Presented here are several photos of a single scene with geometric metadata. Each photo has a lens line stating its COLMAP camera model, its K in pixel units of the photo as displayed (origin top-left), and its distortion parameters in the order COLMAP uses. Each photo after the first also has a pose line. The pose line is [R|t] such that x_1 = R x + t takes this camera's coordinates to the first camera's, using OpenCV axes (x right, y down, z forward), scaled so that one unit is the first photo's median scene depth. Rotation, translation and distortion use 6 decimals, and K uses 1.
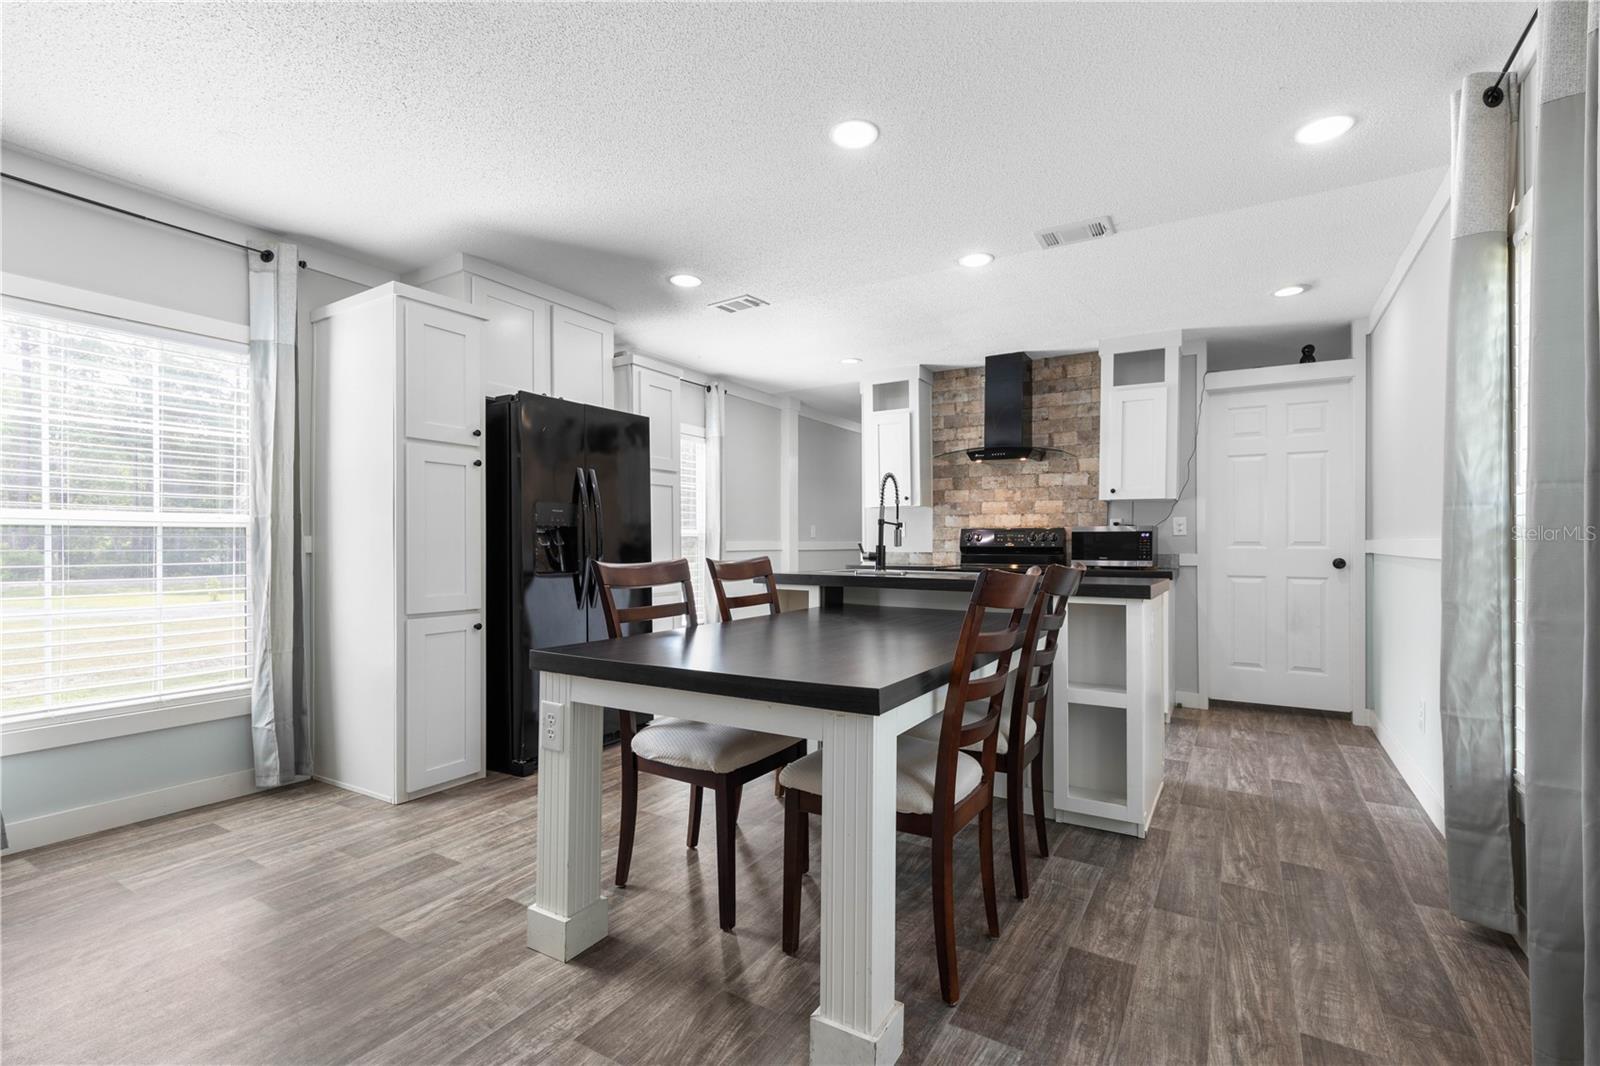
lens RADIAL K [[718.0, 0, 807.4], [0, 718.0, 542.5], [0, 0, 1]] dist [0.005563, -0.000814]
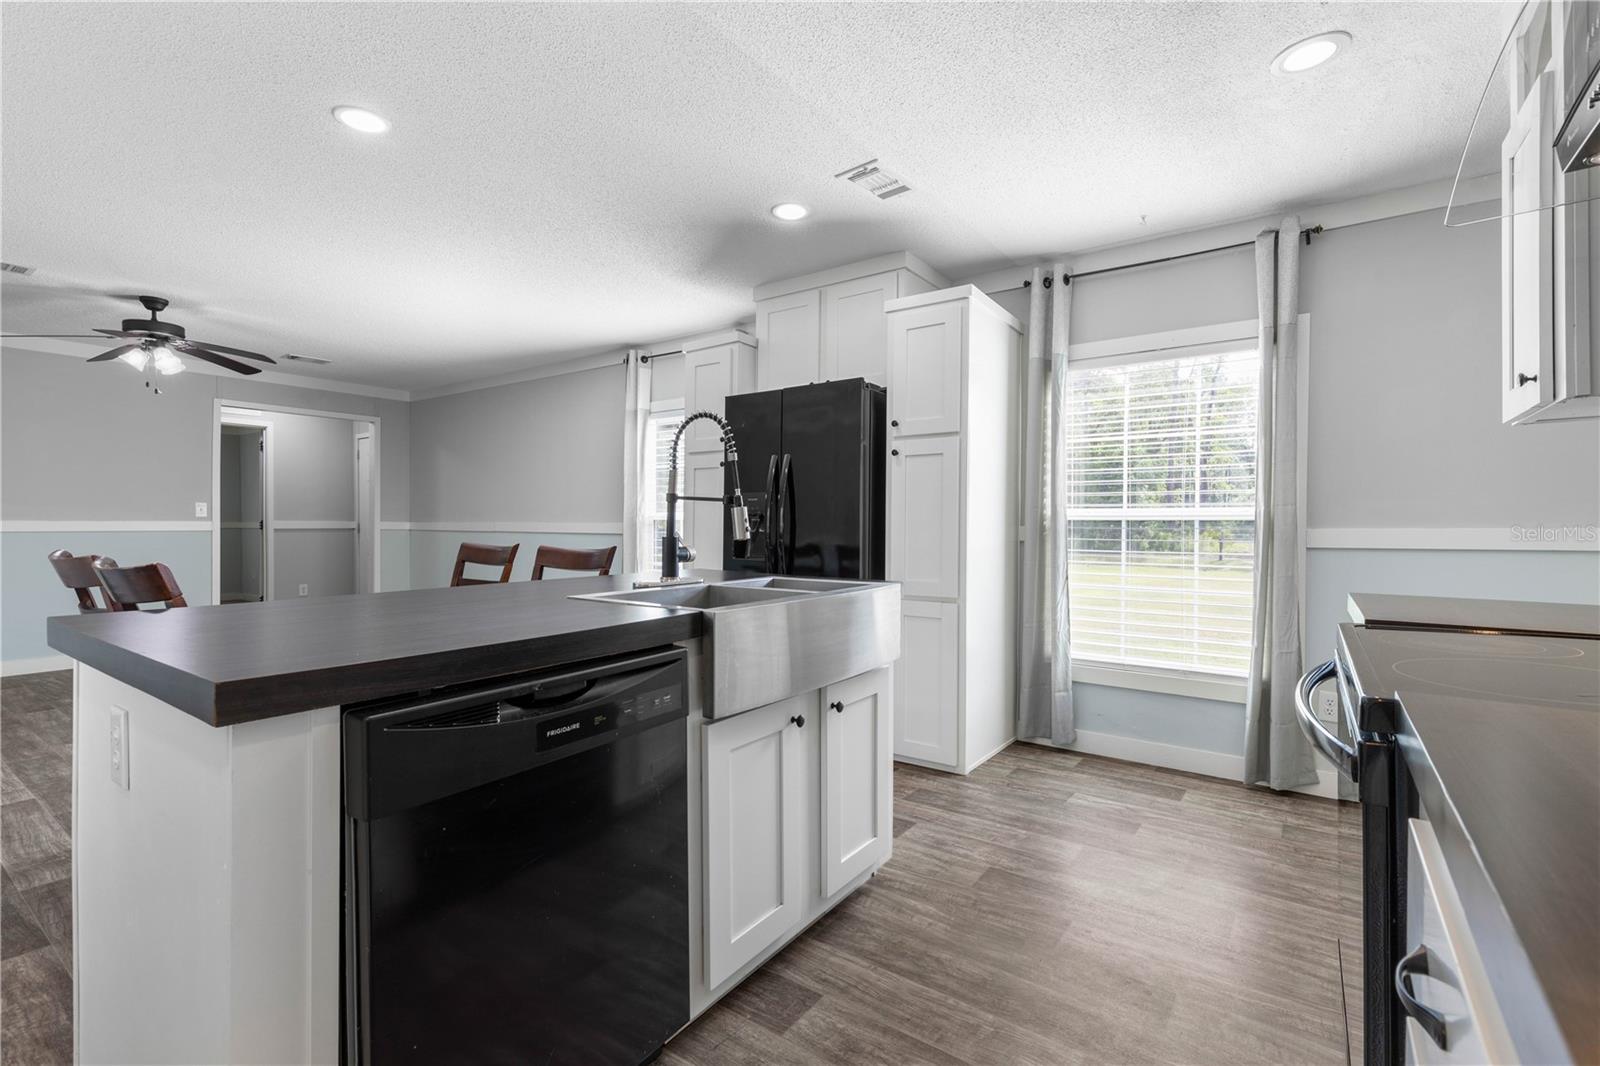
lens RADIAL K [[720.8, 0, 806.4], [0, 720.8, 532.5], [0, 0, 1]] dist [0.003114, -0.000070]
pose [[-0.077491, 0.007853, -0.996962, 0.474987], [-0.002196, 0.999965, 0.008047, -0.002697], [0.996991, 0.002813, -0.077471, 0.785293]]
